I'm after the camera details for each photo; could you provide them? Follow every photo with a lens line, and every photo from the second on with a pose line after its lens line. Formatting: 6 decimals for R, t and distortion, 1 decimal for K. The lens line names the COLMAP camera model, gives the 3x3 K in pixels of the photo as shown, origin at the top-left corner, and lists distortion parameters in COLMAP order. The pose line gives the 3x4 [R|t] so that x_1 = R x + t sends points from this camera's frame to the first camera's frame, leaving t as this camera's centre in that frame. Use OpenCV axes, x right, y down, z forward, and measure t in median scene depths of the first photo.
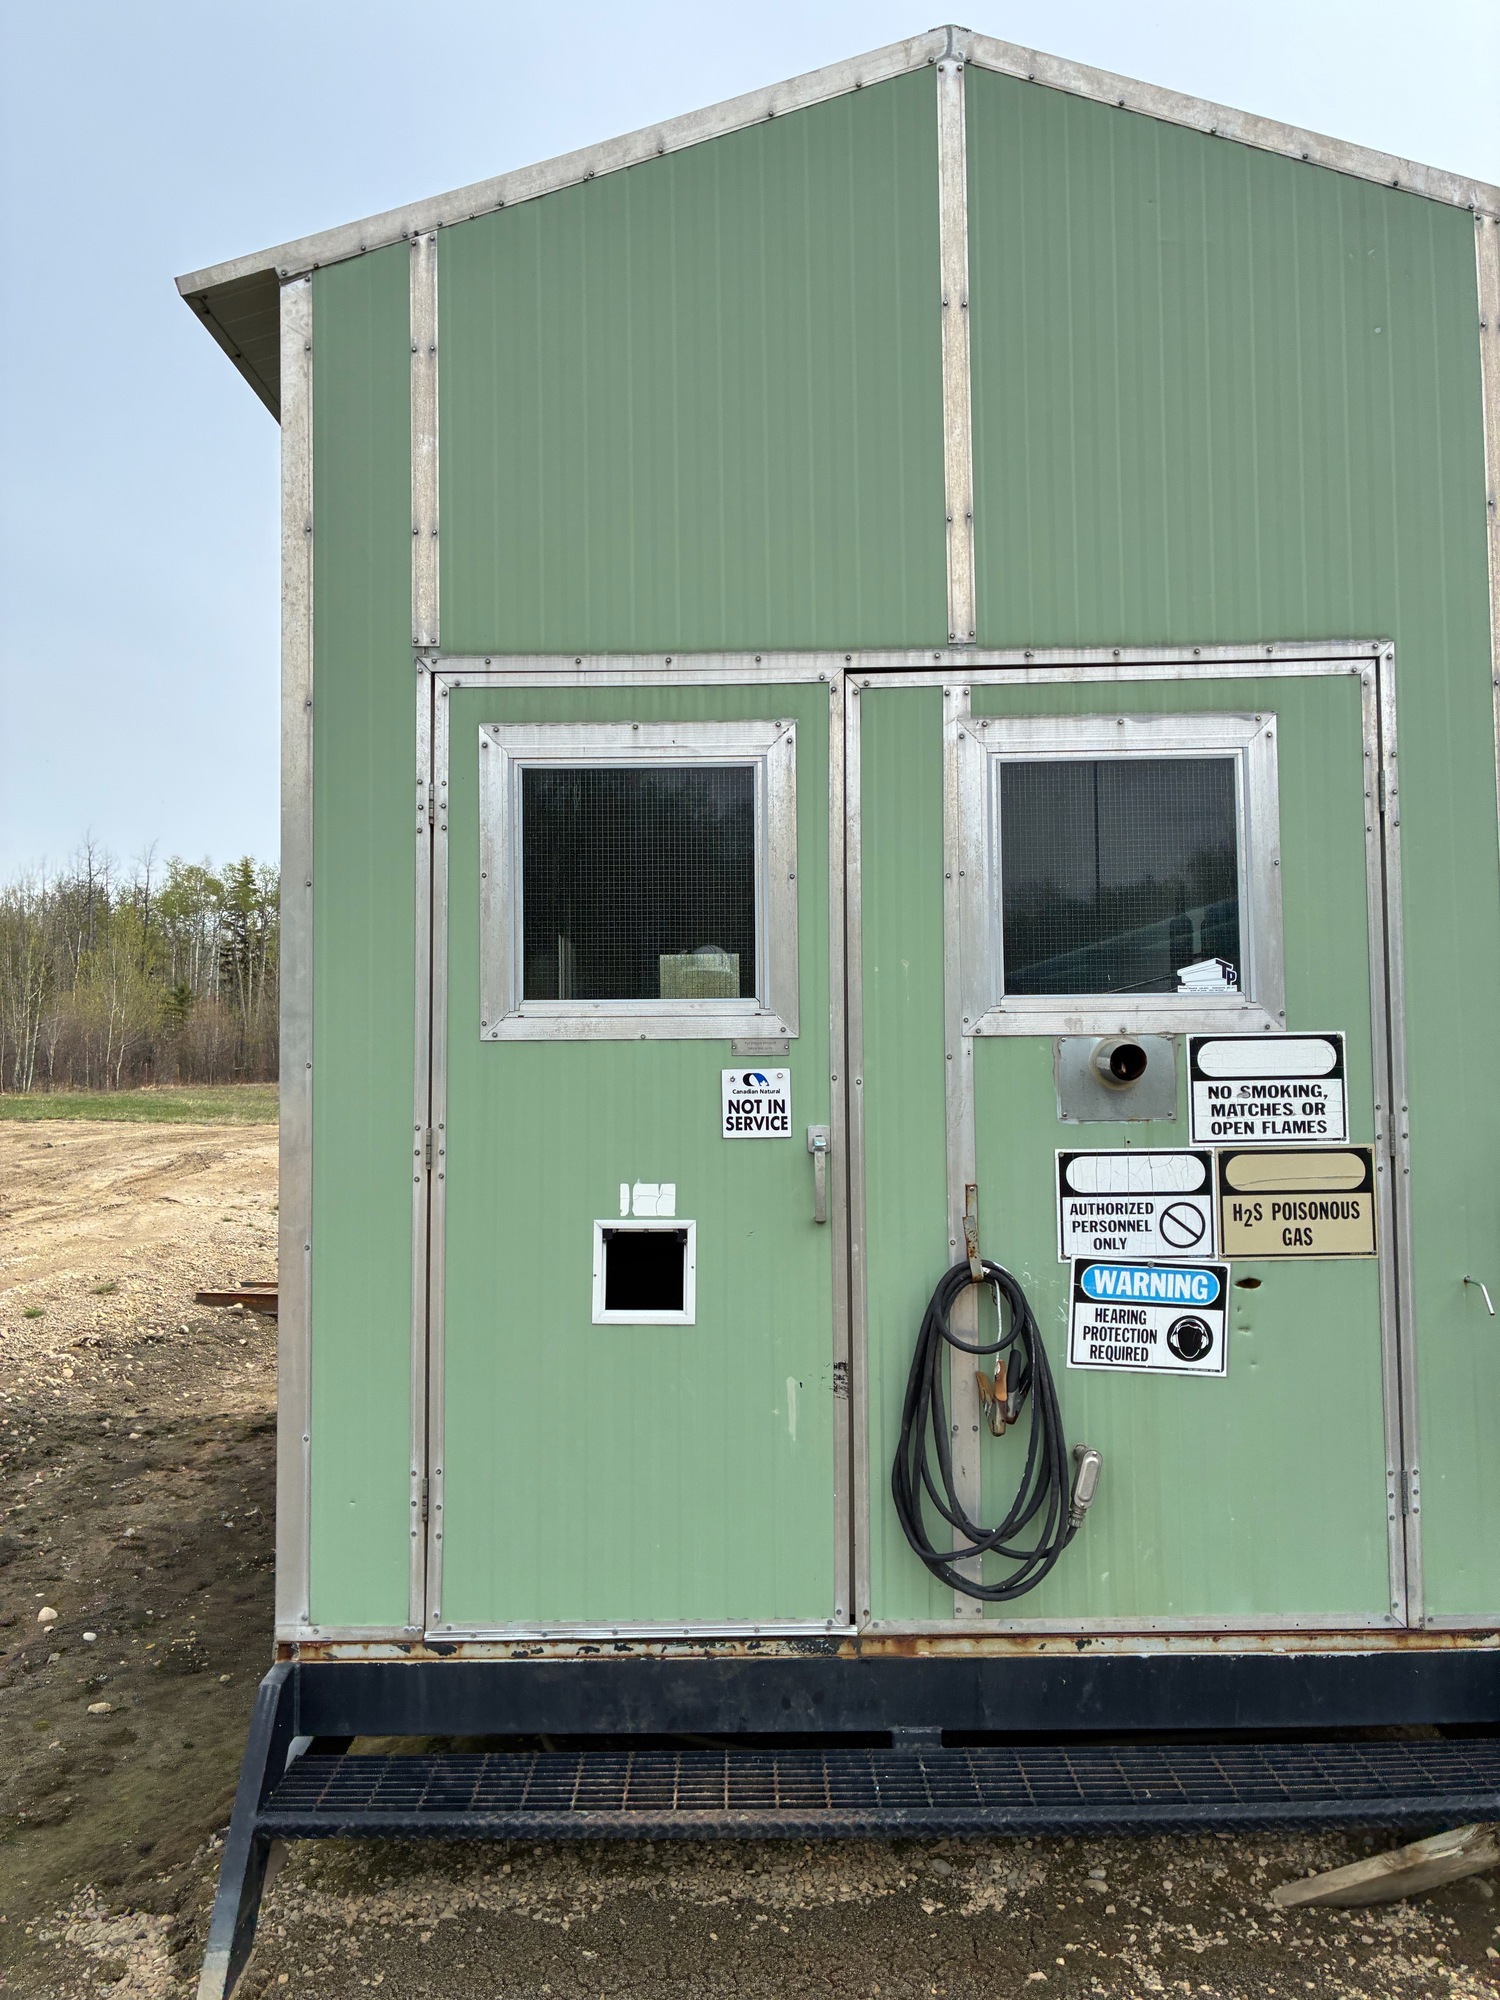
lens RADIAL K [[1527.9, 0, 739.1], [0, 1527.9, 976.3], [0, 0, 1]] dist [0.048958, -0.061439]
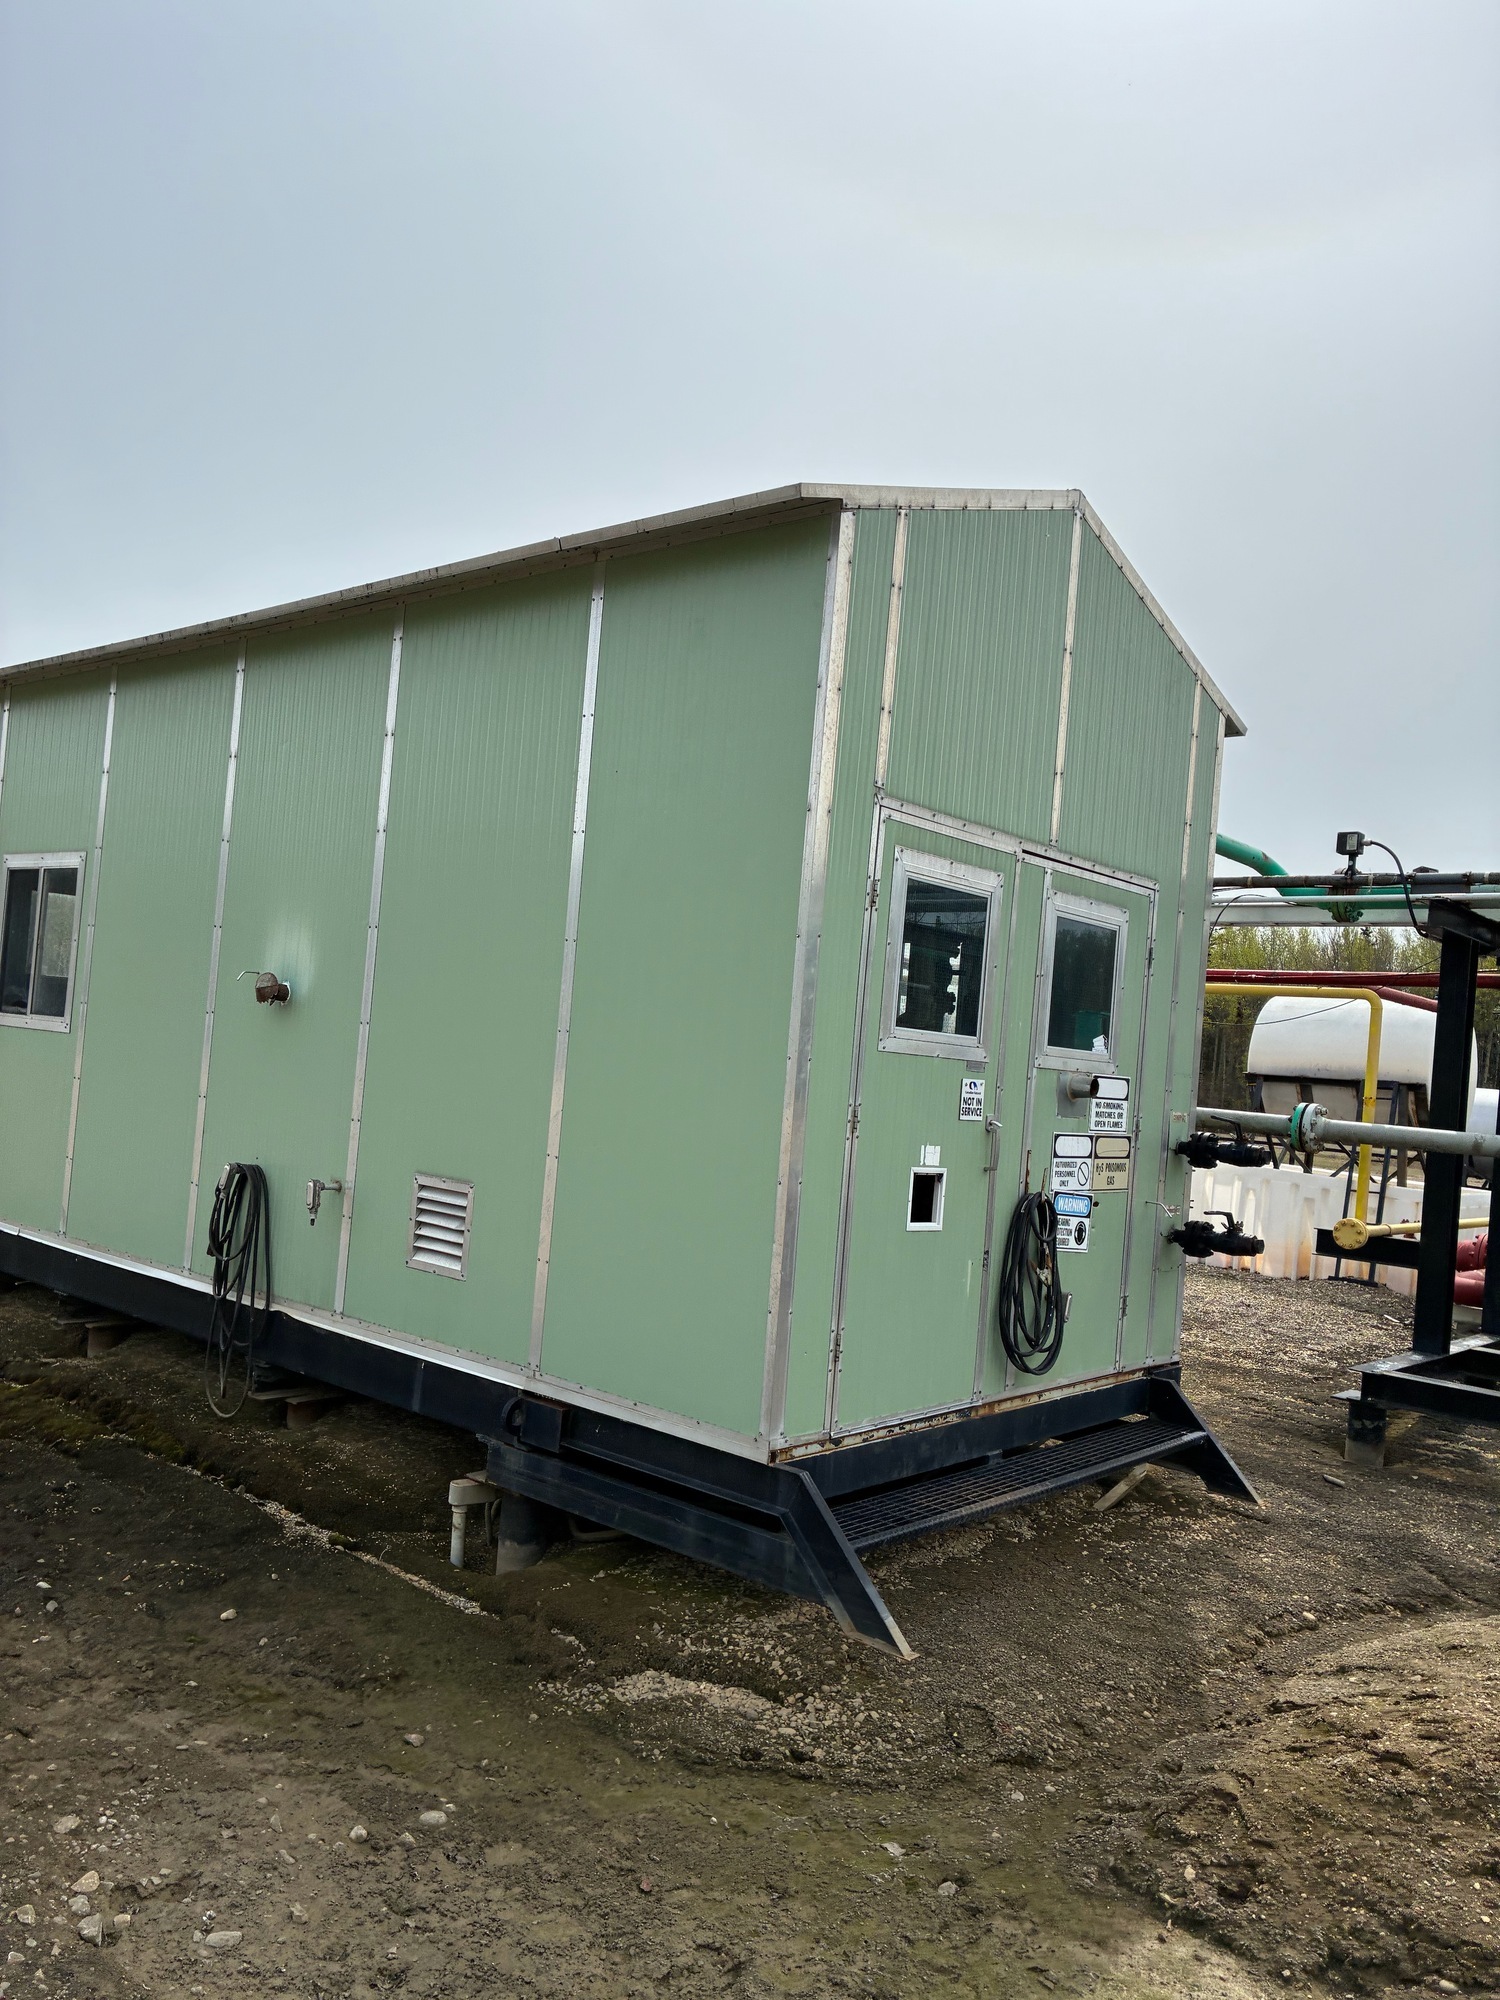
lens RADIAL K [[1527.9, 0, 756.3], [0, 1527.9, 1010.9], [0, 0, 1]] dist [0.048958, -0.061439]
pose [[0.635305, 0.089990, 0.767000, -1.435250], [-0.129531, 0.991534, -0.009043, 0.032066], [-0.761321, -0.093605, 0.641583, 0.113217]]
